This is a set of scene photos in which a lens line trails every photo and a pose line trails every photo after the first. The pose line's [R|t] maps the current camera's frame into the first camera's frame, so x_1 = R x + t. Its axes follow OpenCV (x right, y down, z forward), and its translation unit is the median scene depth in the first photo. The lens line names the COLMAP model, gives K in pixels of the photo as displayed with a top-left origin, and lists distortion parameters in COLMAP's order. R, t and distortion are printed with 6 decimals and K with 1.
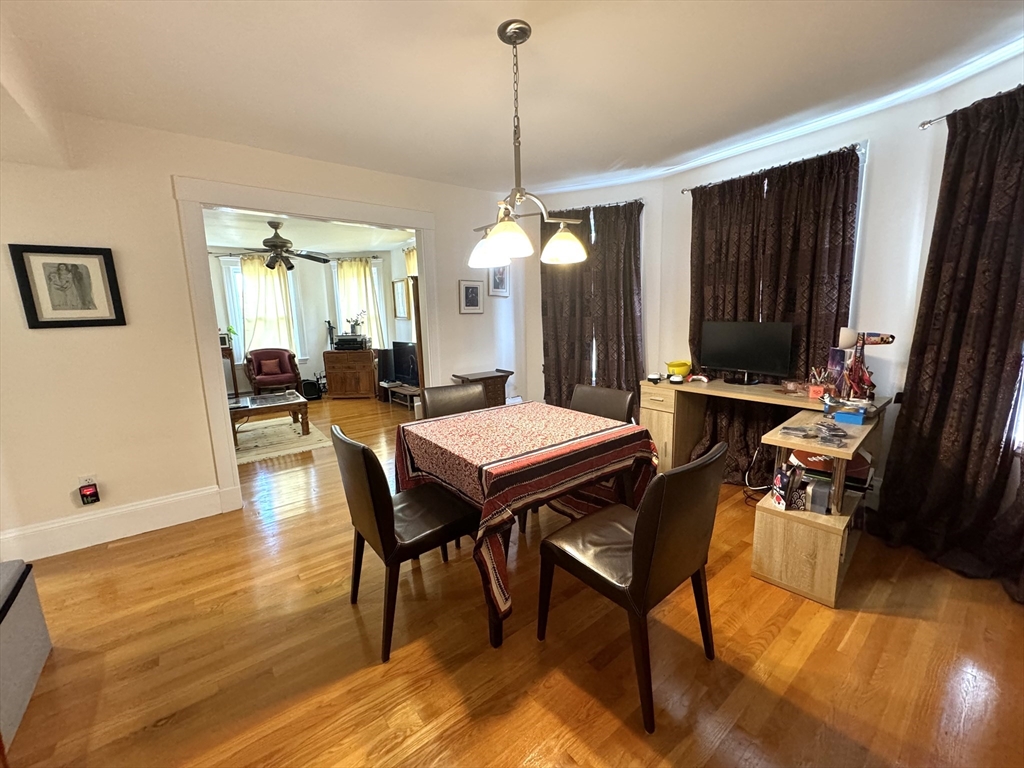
lens RADIAL K [[408.1, 0, 511.8], [0, 408.1, 381.9], [0, 0, 1]] dist [0.000196, -0.000343]
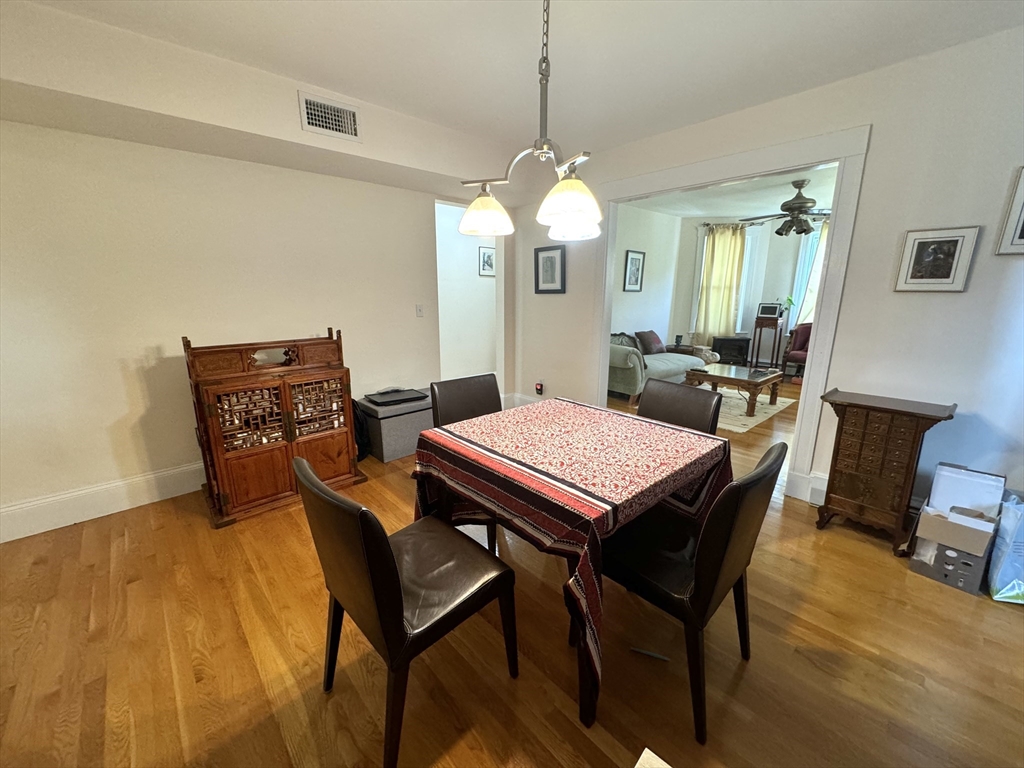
lens RADIAL K [[408.1, 0, 511.8], [0, 408.1, 381.9], [0, 0, 1]] dist [0.000196, -0.000343]
pose [[0.089972, 0.244175, -0.965548, 0.615342], [-0.163444, 0.959956, 0.227531, -0.129580], [0.982441, 0.137342, 0.126278, 0.613161]]
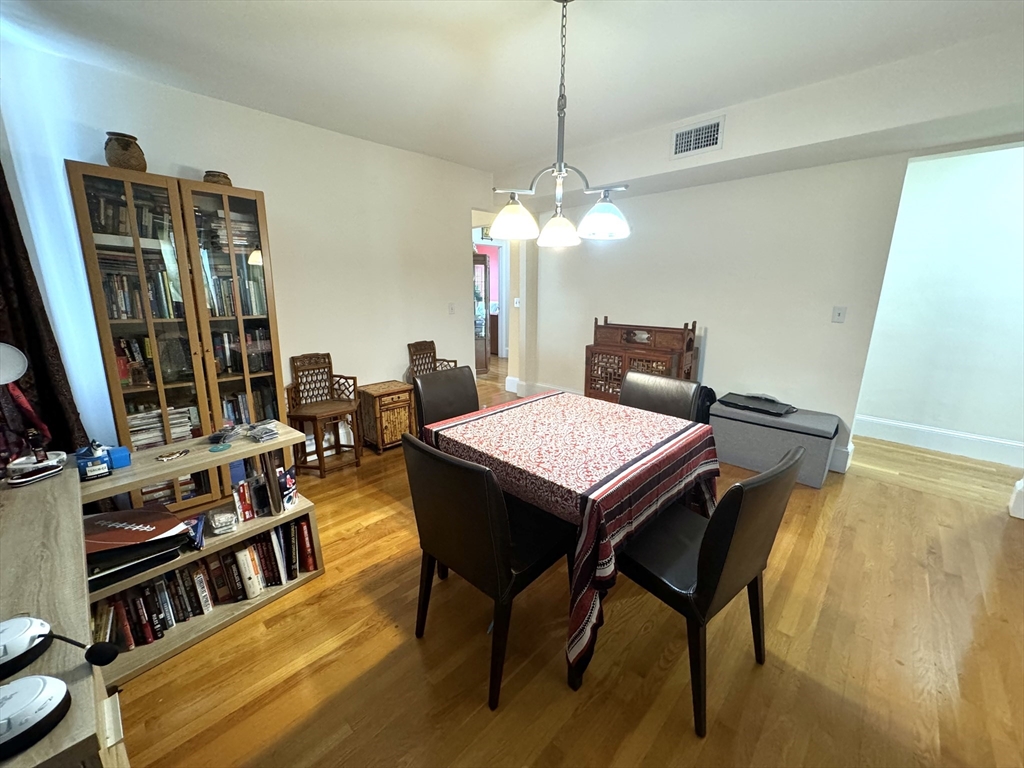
lens RADIAL K [[408.1, 0, 511.8], [0, 408.1, 381.9], [0, 0, 1]] dist [0.000196, -0.000343]
pose [[-0.988280, 0.058946, -0.140810, 0.199414], [0.000541, 0.923783, 0.382915, -0.248227], [0.152649, 0.378351, -0.912989, 1.391619]]
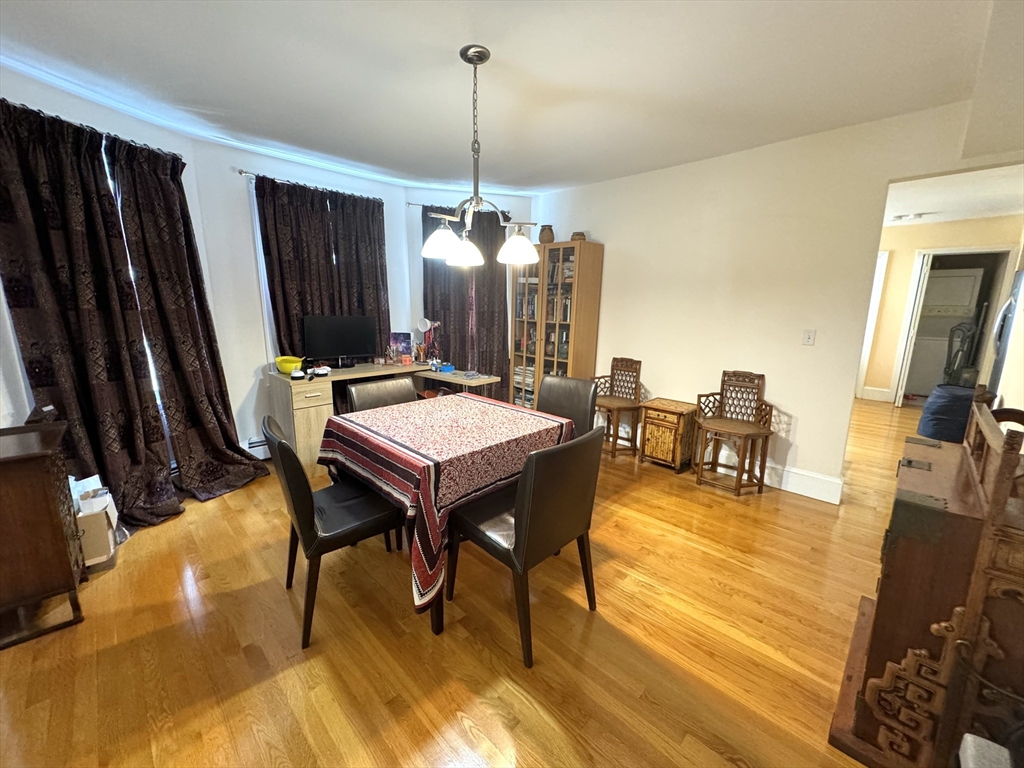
lens RADIAL K [[409.3, 0, 512.0], [0, 409.3, 384.0], [0, 0, 1]] dist [0.002708, 0.000082]
pose [[-0.126250, -0.166849, 0.977866, -0.796013], [0.152496, 0.970772, 0.185327, -0.114323], [-0.980207, 0.172519, -0.097116, 0.746659]]
